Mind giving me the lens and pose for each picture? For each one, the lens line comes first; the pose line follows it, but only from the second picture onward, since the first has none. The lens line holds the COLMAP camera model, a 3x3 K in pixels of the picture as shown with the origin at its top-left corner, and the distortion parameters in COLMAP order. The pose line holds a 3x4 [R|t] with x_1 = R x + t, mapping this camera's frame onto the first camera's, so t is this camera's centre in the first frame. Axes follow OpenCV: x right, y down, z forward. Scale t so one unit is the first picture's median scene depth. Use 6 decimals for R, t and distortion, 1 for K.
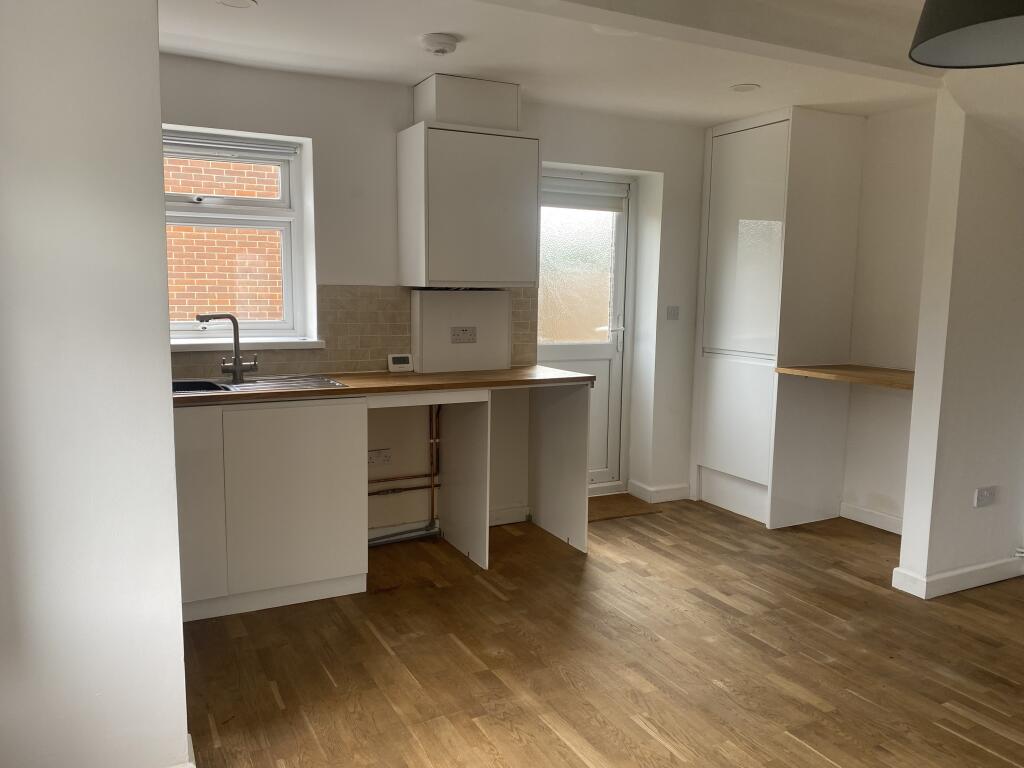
lens RADIAL K [[794.3, 0, 512.8], [0, 794.3, 387.8], [0, 0, 1]] dist [0.022323, 0.001943]
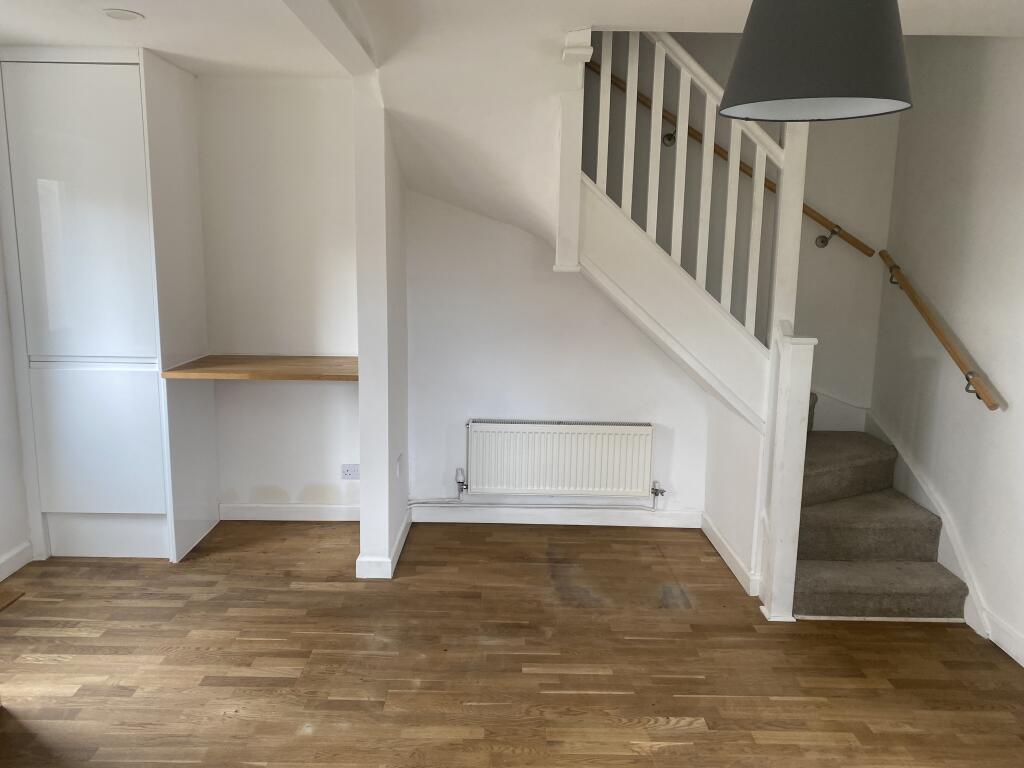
lens RADIAL K [[794.3, 0, 510.2], [0, 794.3, 379.0], [0, 0, 1]] dist [0.022323, 0.001943]
pose [[0.474957, -0.160251, 0.865295, -0.242032], [0.105533, 0.986556, 0.124781, -0.095096], [-0.873658, 0.032052, 0.485483, 0.326827]]
